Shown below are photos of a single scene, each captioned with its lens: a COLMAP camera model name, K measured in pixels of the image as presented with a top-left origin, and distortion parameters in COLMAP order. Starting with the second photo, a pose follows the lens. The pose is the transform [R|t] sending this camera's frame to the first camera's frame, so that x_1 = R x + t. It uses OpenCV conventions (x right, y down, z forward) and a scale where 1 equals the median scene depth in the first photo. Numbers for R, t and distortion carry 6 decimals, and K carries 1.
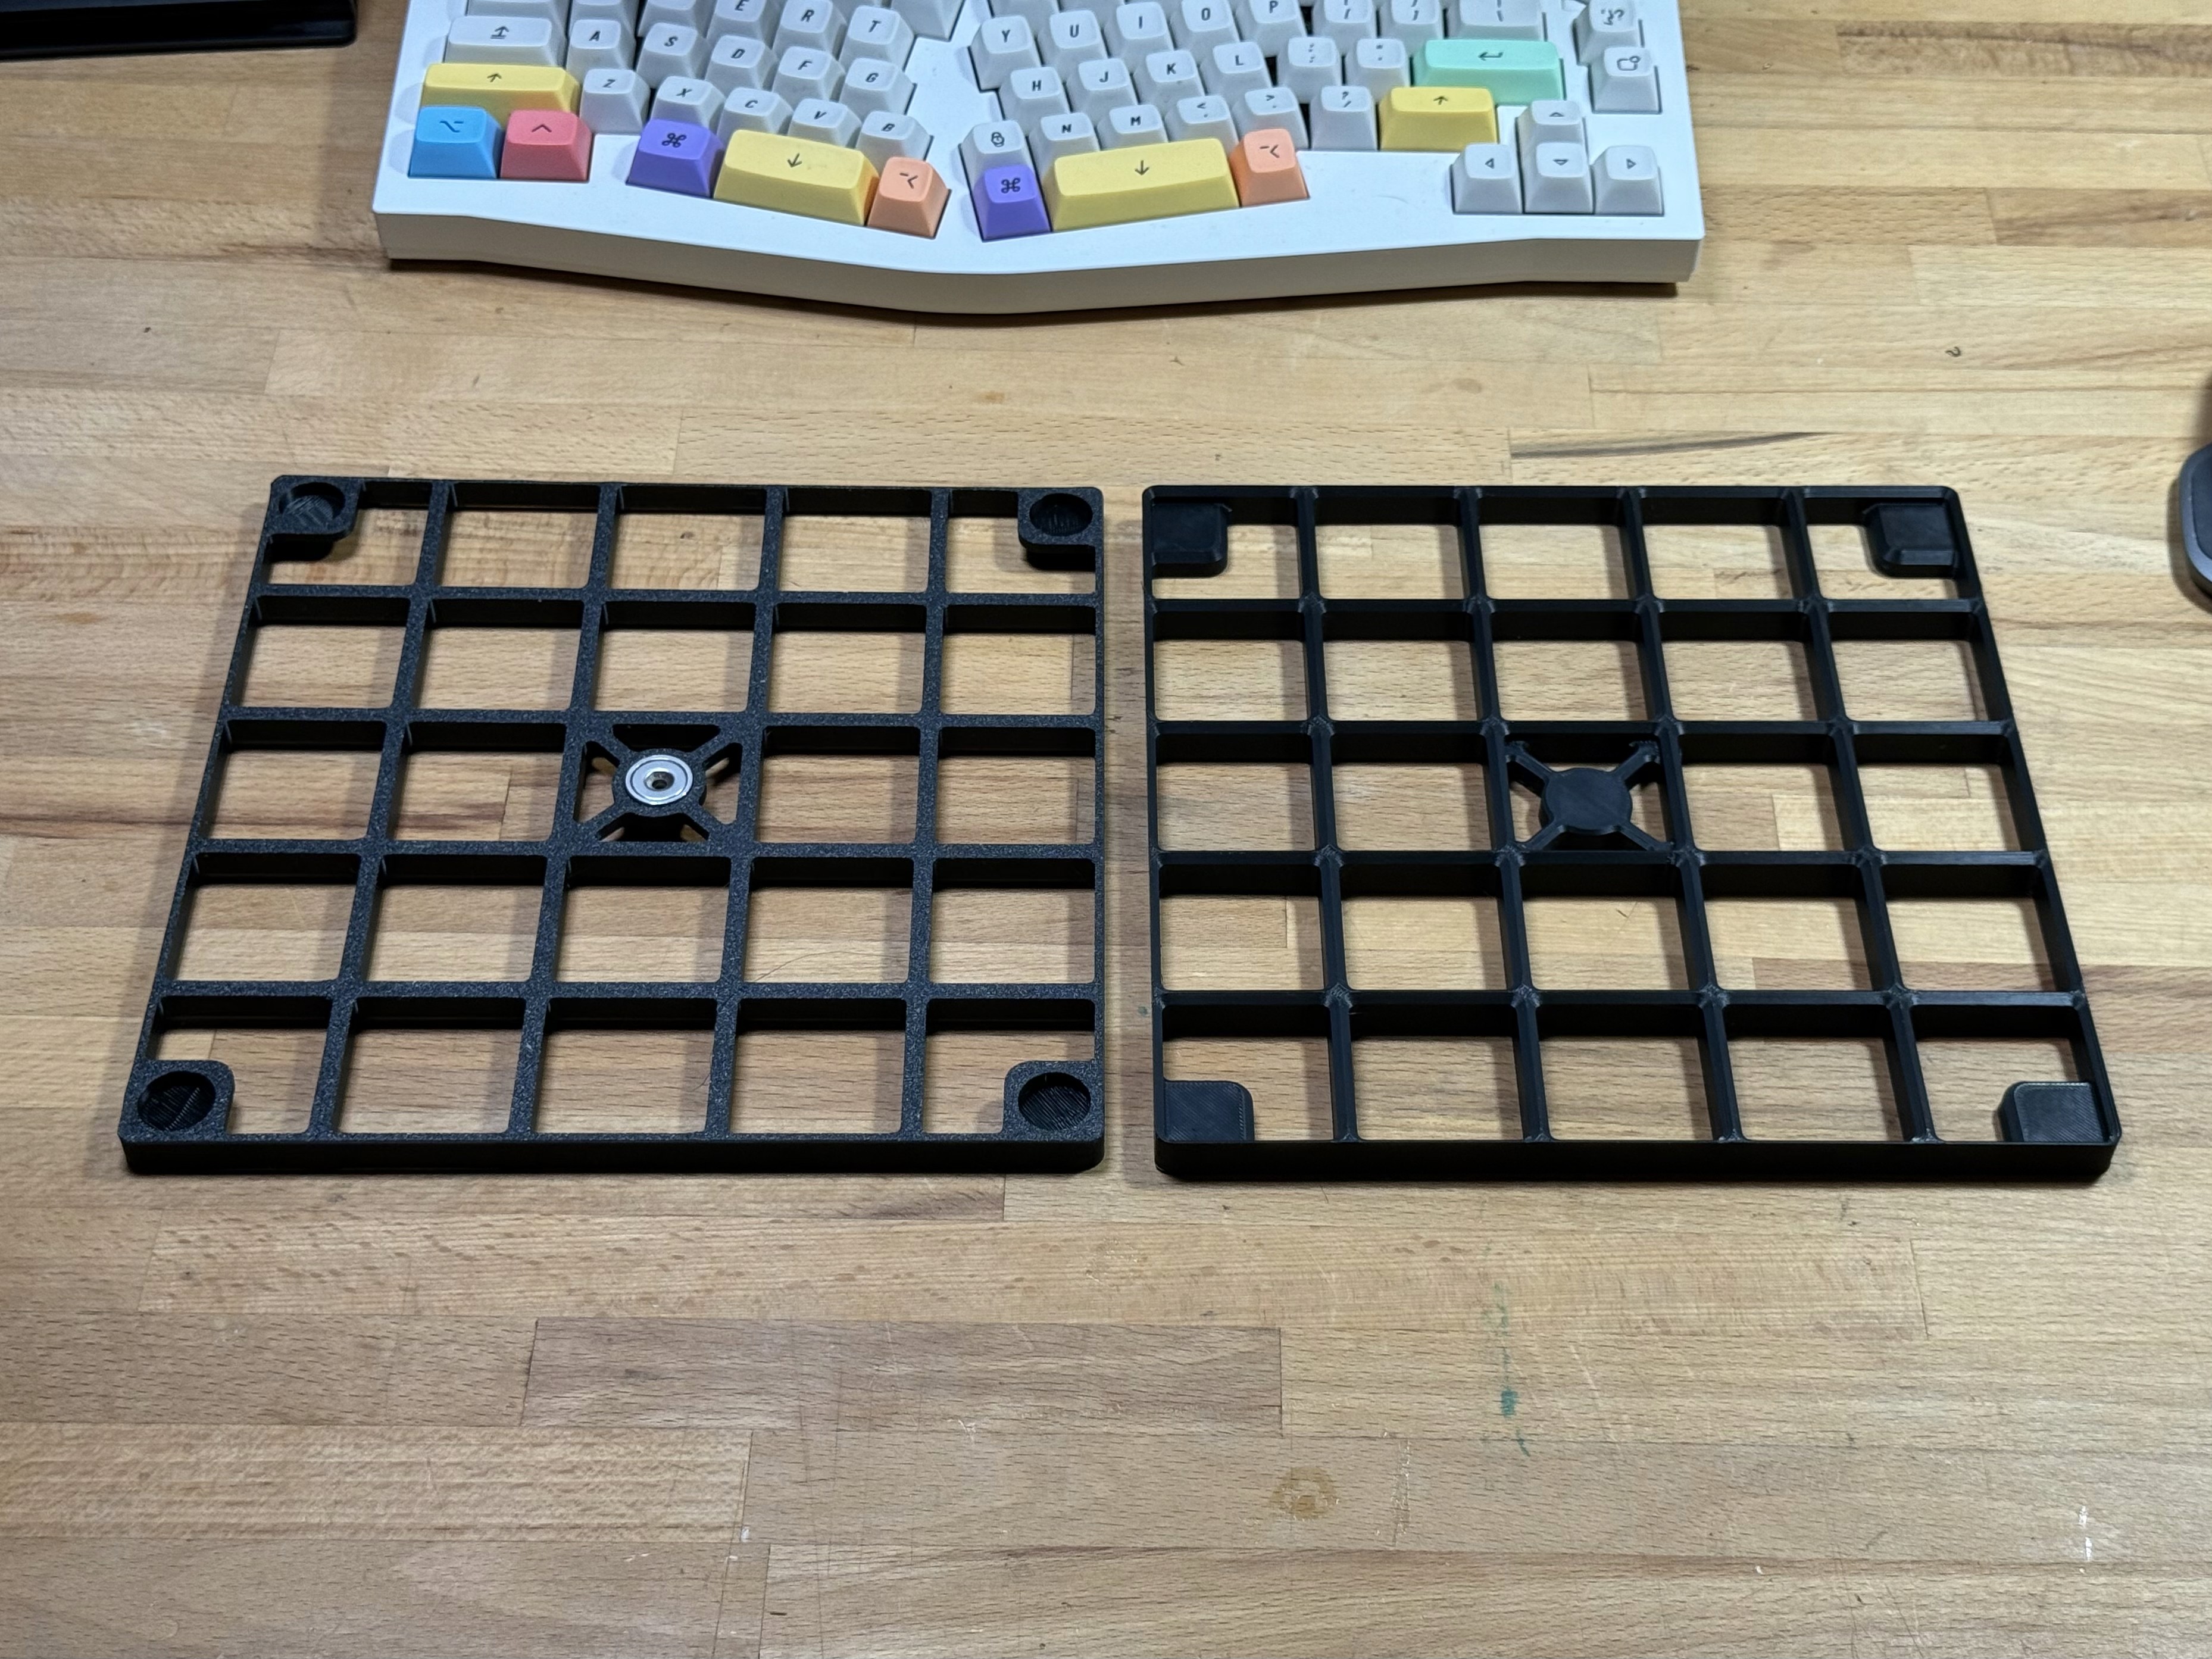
lens RADIAL K [[3538.6, 0, 1165.2], [0, 3538.6, 827.9], [0, 0, 1]] dist [0.162261, -0.070653]
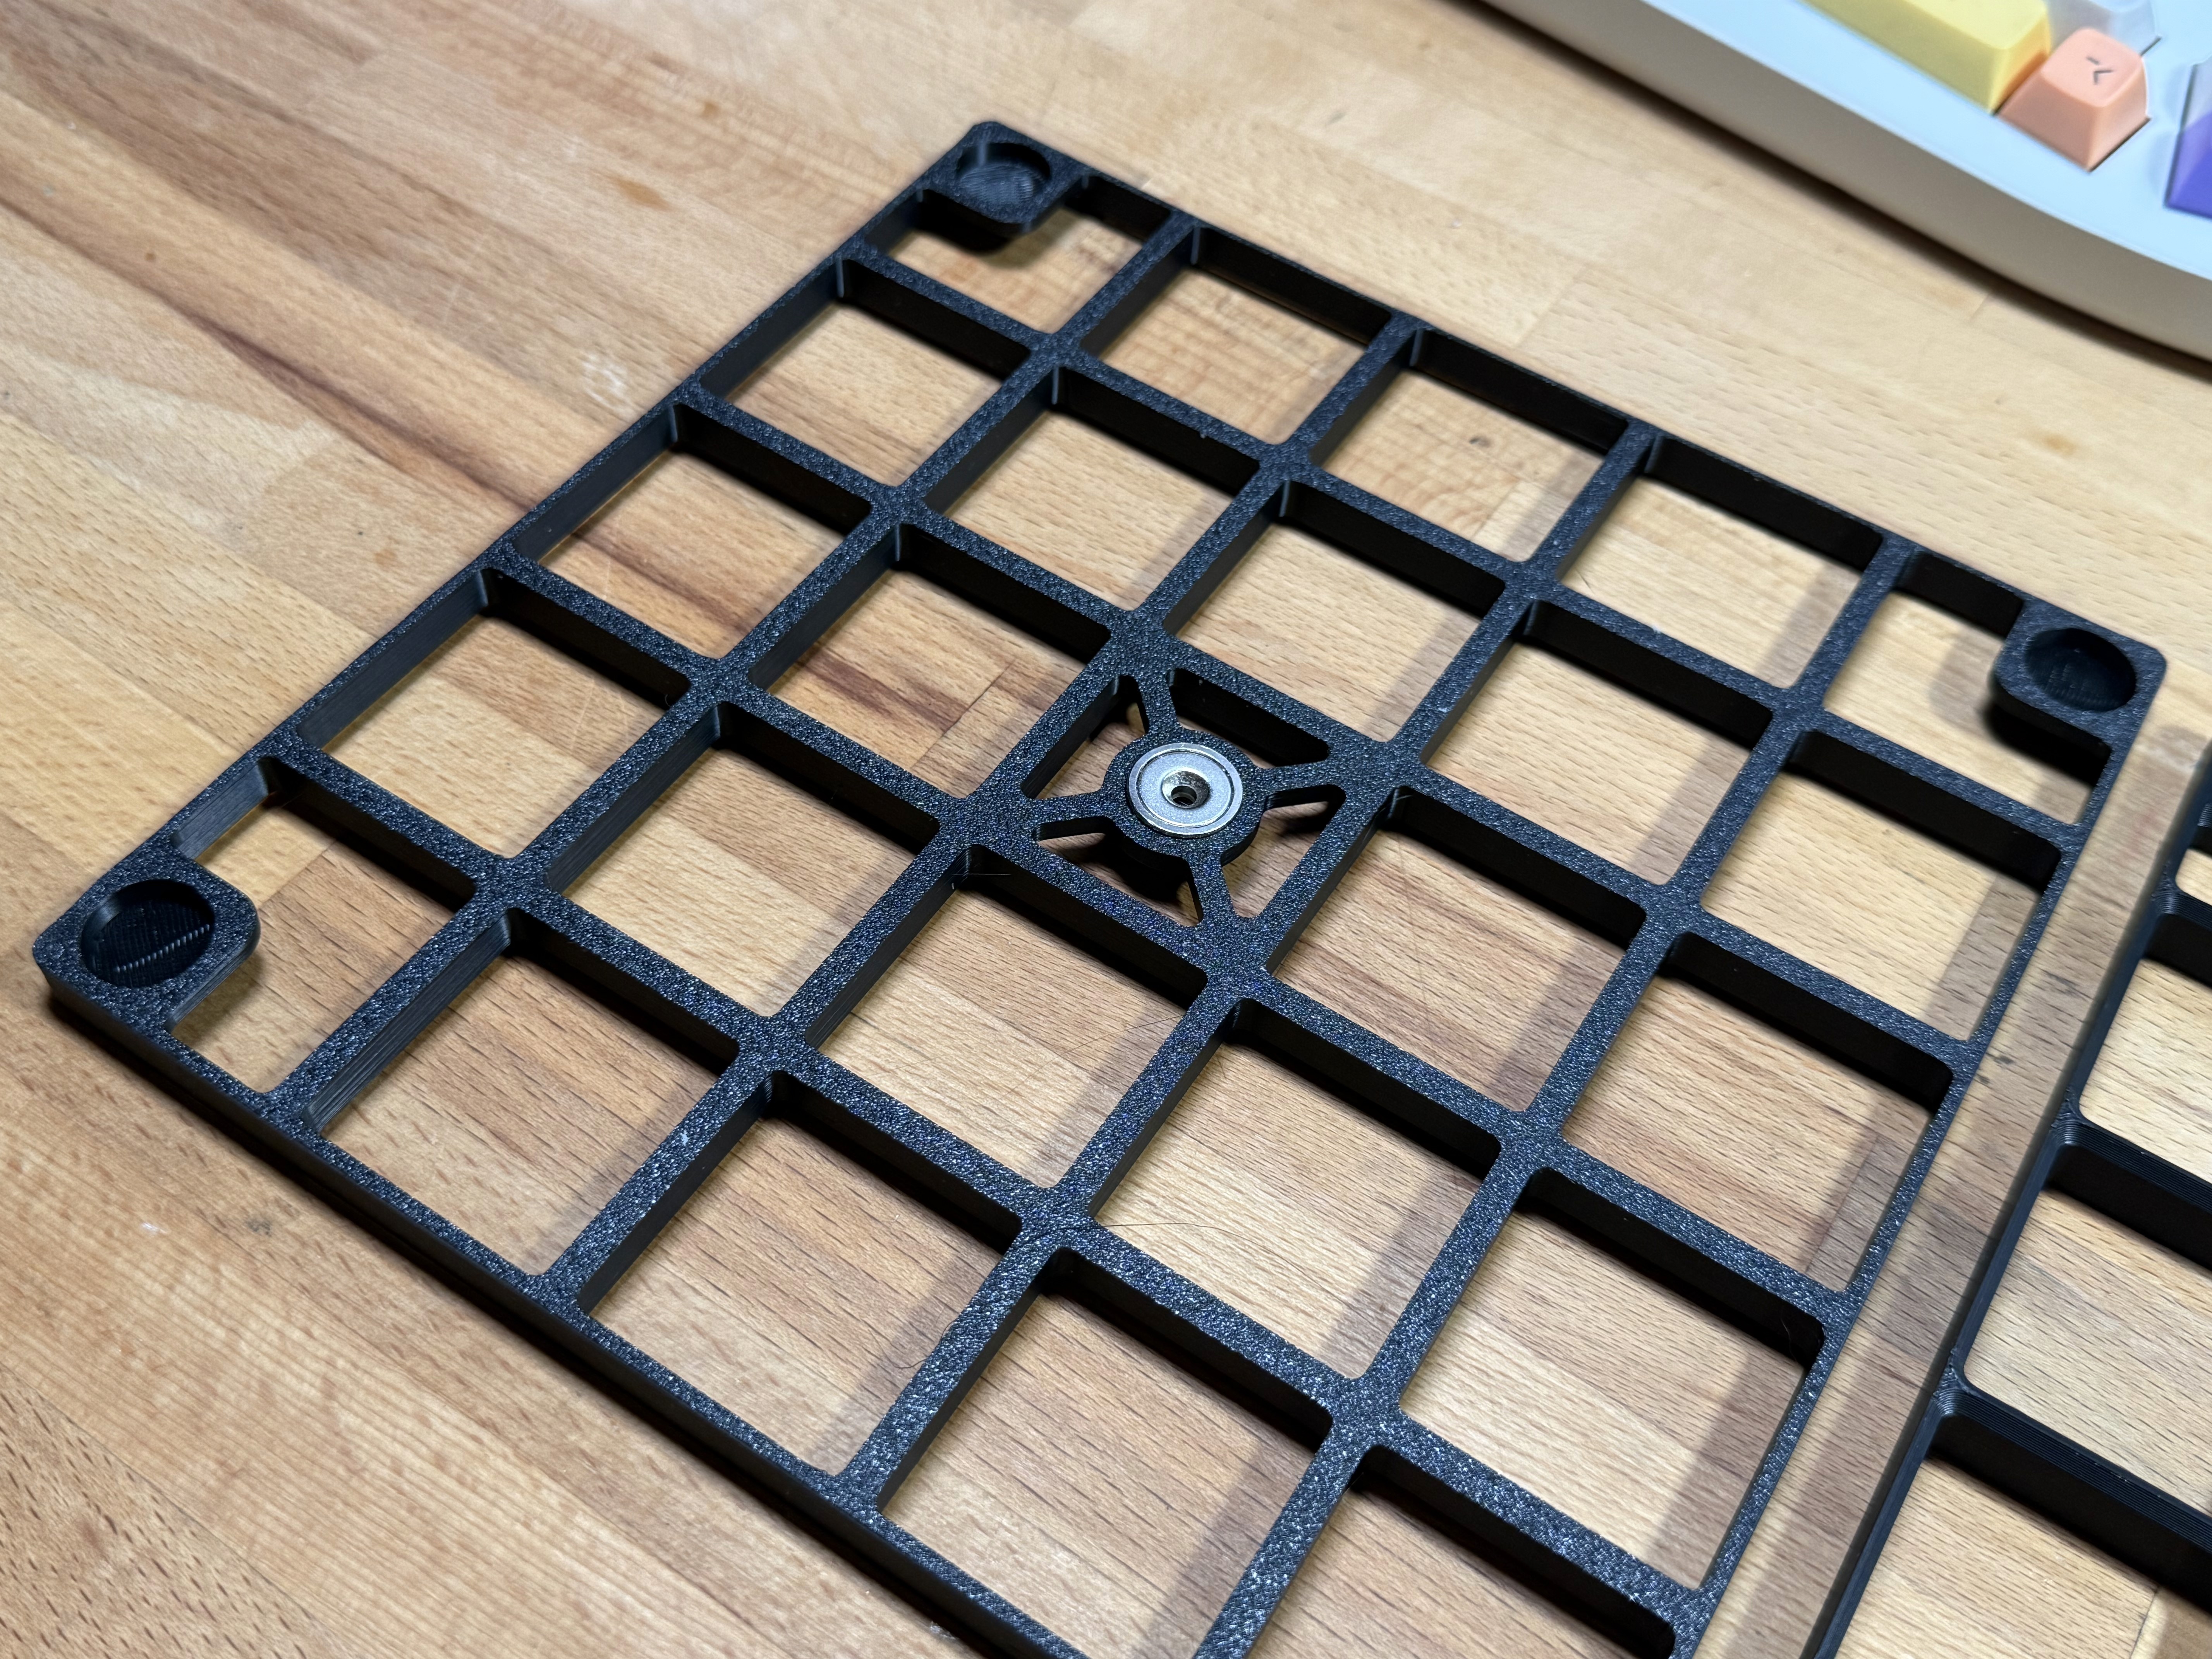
lens RADIAL K [[2257.9, 0, 1106.0], [0, 2257.9, 829.5], [0, 0, 1]] dist [0.155063, -0.460489]
pose [[0.832328, 0.457914, -0.312322, -0.033991], [-0.434066, 0.888892, 0.146486, -0.052885], [0.344698, 0.013644, 0.938615, 0.619030]]
